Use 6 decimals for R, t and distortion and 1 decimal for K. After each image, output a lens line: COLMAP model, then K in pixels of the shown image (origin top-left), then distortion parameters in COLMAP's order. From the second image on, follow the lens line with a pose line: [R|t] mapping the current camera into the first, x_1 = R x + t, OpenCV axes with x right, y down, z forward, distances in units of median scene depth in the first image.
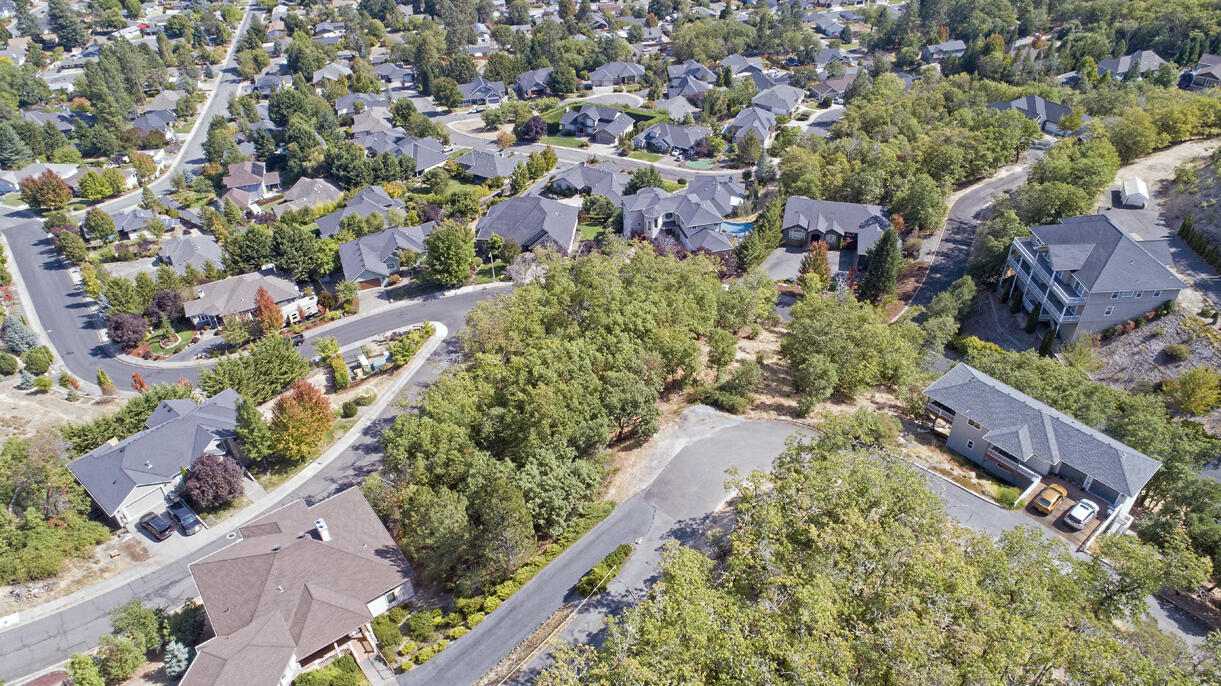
lens RADIAL K [[816.9, 0, 608.5], [0, 816.9, 342.3], [0, 0, 1]] dist [-0.017234, 0.010225]
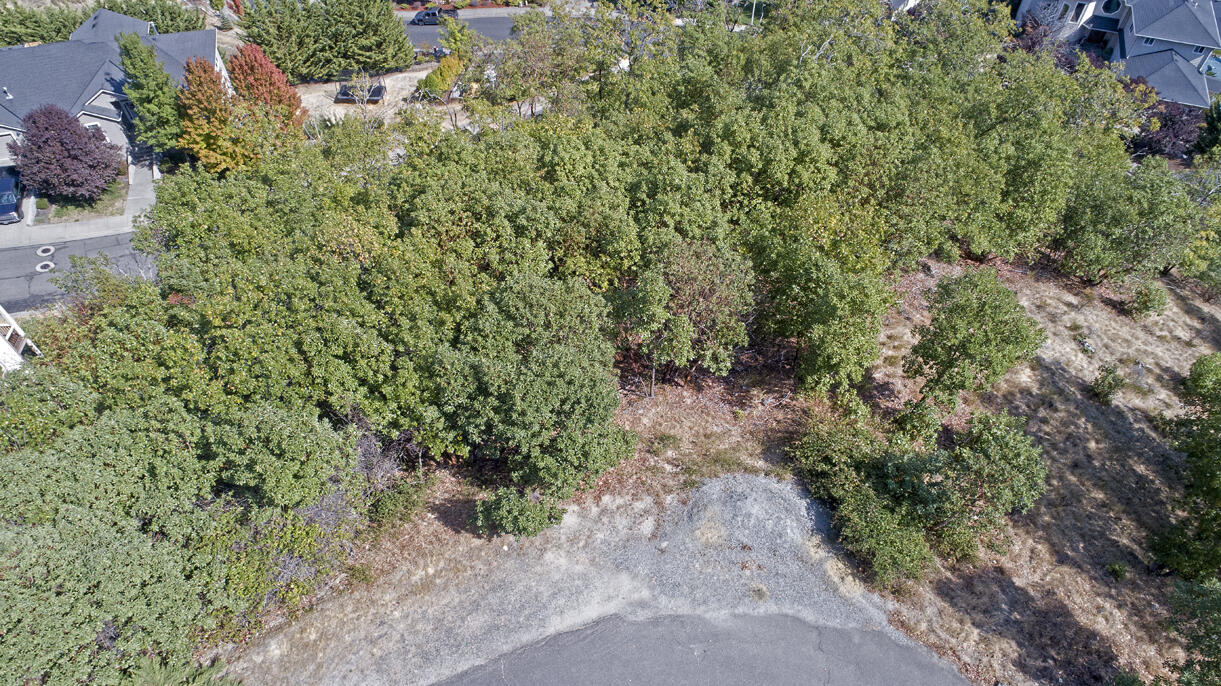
lens RADIAL K [[816.9, 0, 608.5], [0, 816.9, 342.3], [0, 0, 1]] dist [-0.017234, 0.010225]
pose [[0.835985, 0.438793, -0.329529, 0.050998], [-0.338601, 0.885030, 0.319486, -0.016489], [0.431832, -0.155506, 0.888448, 0.269917]]
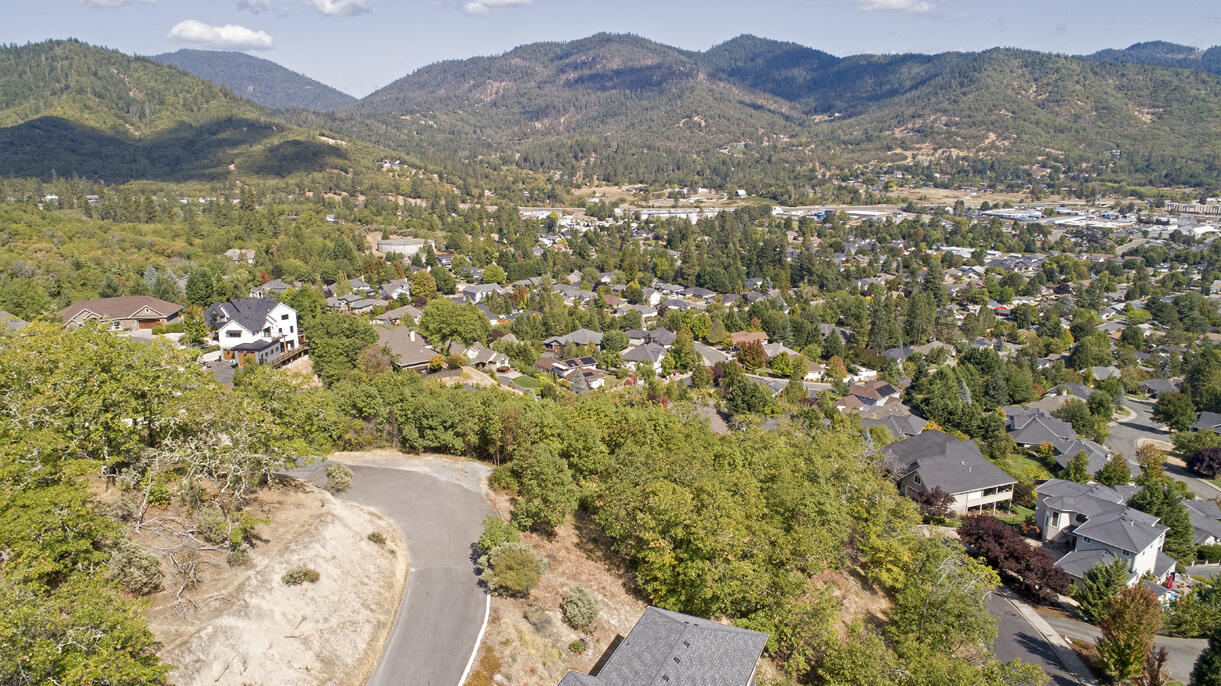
lens RADIAL K [[816.9, 0, 608.5], [0, 816.9, 342.3], [0, 0, 1]] dist [-0.017234, 0.010225]
pose [[0.437132, 0.235099, -0.868127, 0.327991], [-0.547064, 0.835646, -0.049163, -0.021381], [0.713888, 0.496412, 0.493902, 0.226642]]
